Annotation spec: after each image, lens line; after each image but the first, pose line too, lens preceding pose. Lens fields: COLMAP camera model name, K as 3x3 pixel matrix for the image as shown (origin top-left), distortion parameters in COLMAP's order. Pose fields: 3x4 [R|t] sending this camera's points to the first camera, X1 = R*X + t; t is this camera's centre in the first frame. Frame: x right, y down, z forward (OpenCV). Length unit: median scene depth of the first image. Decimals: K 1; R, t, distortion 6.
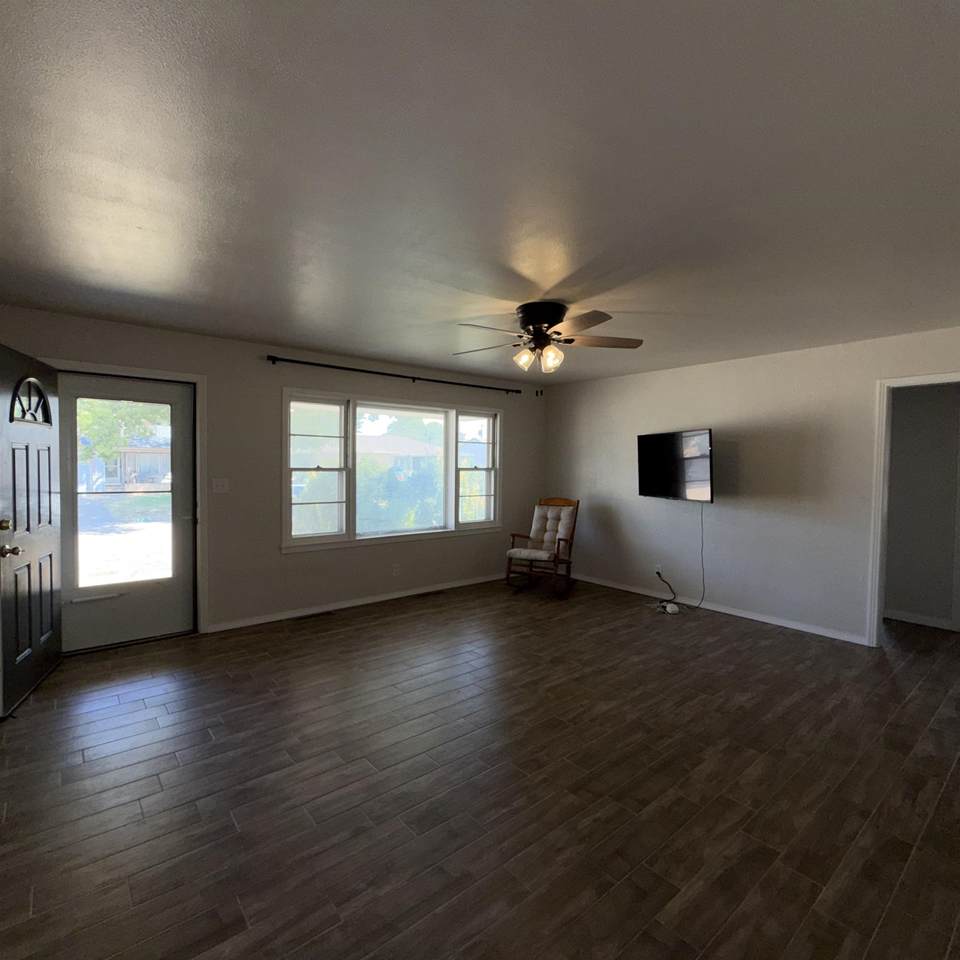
lens RADIAL K [[507.6, 0, 477.2], [0, 507.6, 480.1], [0, 0, 1]] dist [0.006100, -0.000628]
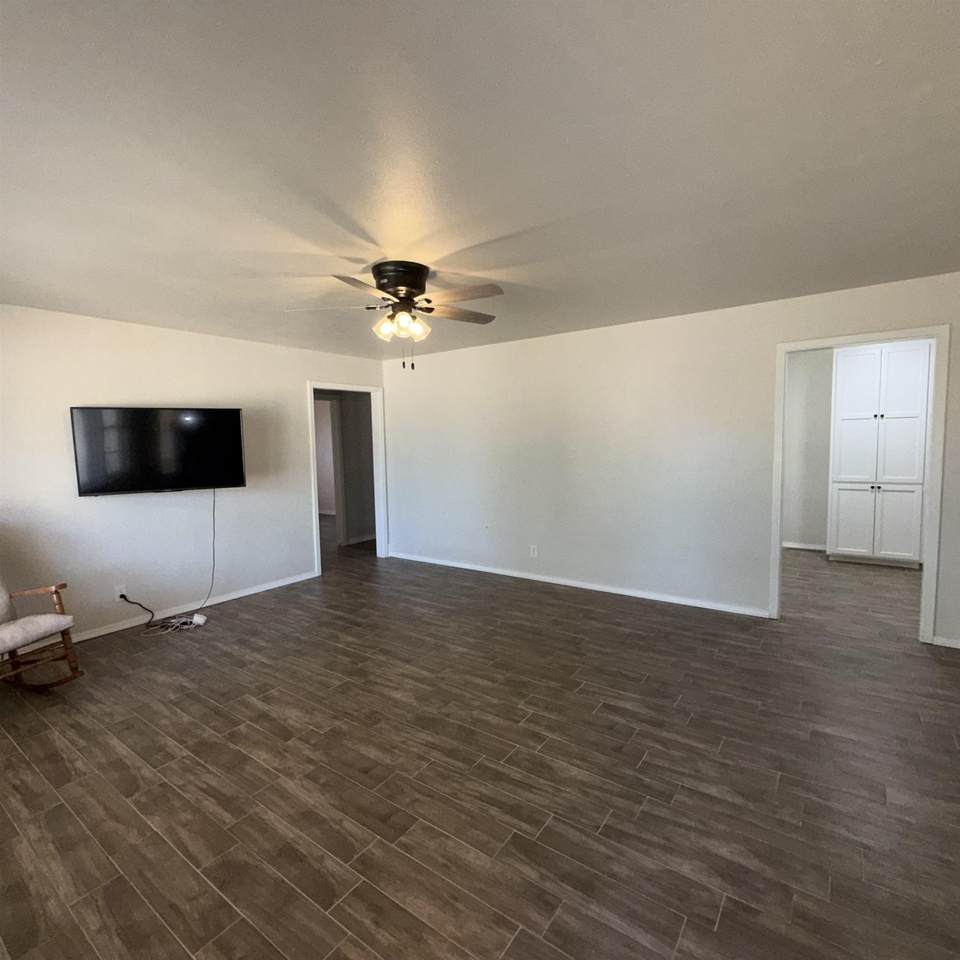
lens RADIAL K [[507.6, 0, 477.5], [0, 507.6, 481.0], [0, 0, 1]] dist [0.006100, -0.000628]
pose [[-0.246726, -0.082197, 0.965593, -0.645463], [0.049049, 0.994060, 0.097153, -0.041086], [-0.967843, 0.071331, -0.241229, 0.904801]]
